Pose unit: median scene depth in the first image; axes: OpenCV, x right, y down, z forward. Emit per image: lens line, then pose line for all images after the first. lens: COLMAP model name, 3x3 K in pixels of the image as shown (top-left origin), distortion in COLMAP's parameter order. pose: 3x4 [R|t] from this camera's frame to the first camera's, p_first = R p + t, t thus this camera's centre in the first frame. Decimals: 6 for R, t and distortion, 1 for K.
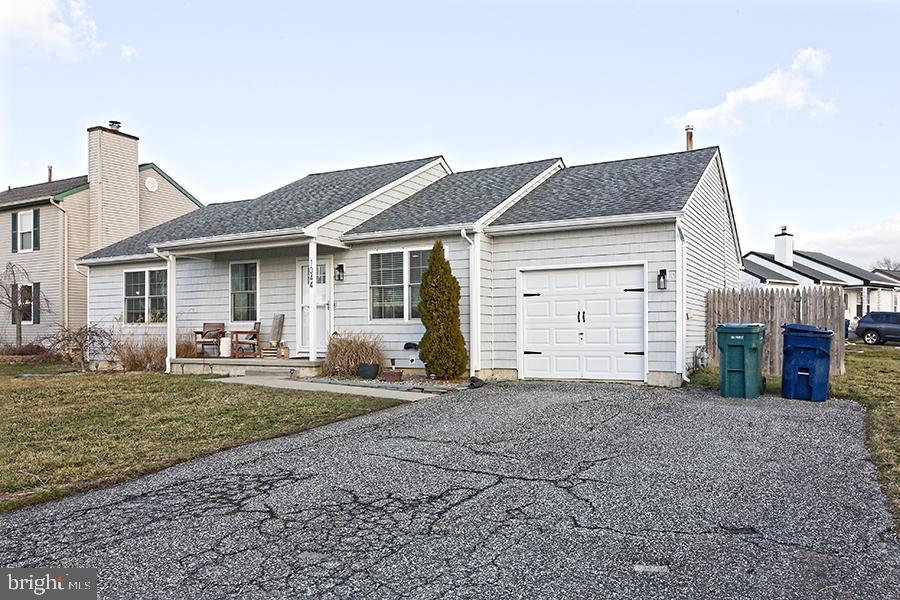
lens RADIAL K [[669.5, 0, 449.6], [0, 669.5, 331.8], [0, 0, 1]] dist [0.007800, 0.001592]
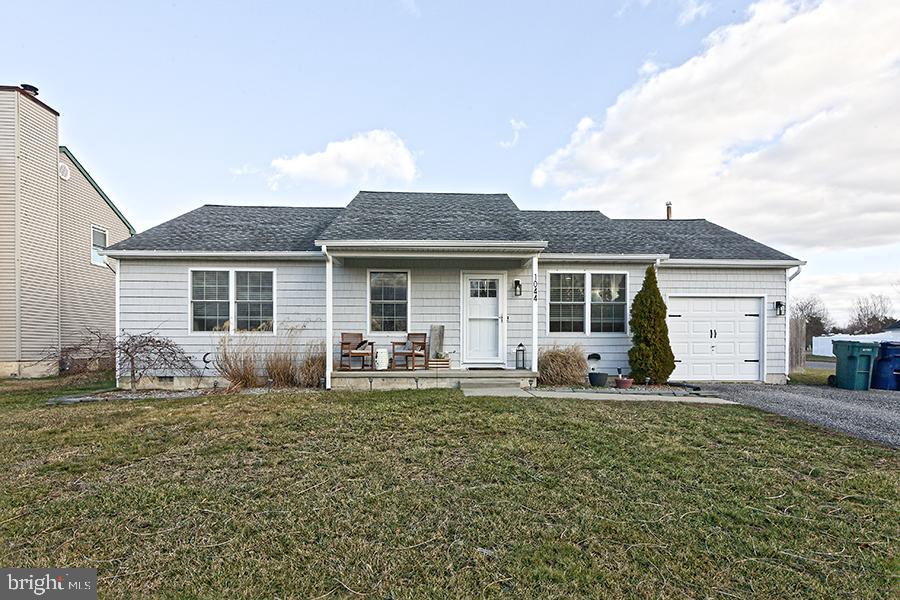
lens RADIAL K [[494.9, 0, 450.7], [0, 494.9, 347.4], [0, 0, 1]] dist [-0.004500, 0.000141]
pose [[0.854016, 0.003169, 0.520236, -0.624718], [-0.006509, 0.999968, 0.004593, 0.002844], [-0.520205, -0.007308, 0.854010, 0.358262]]
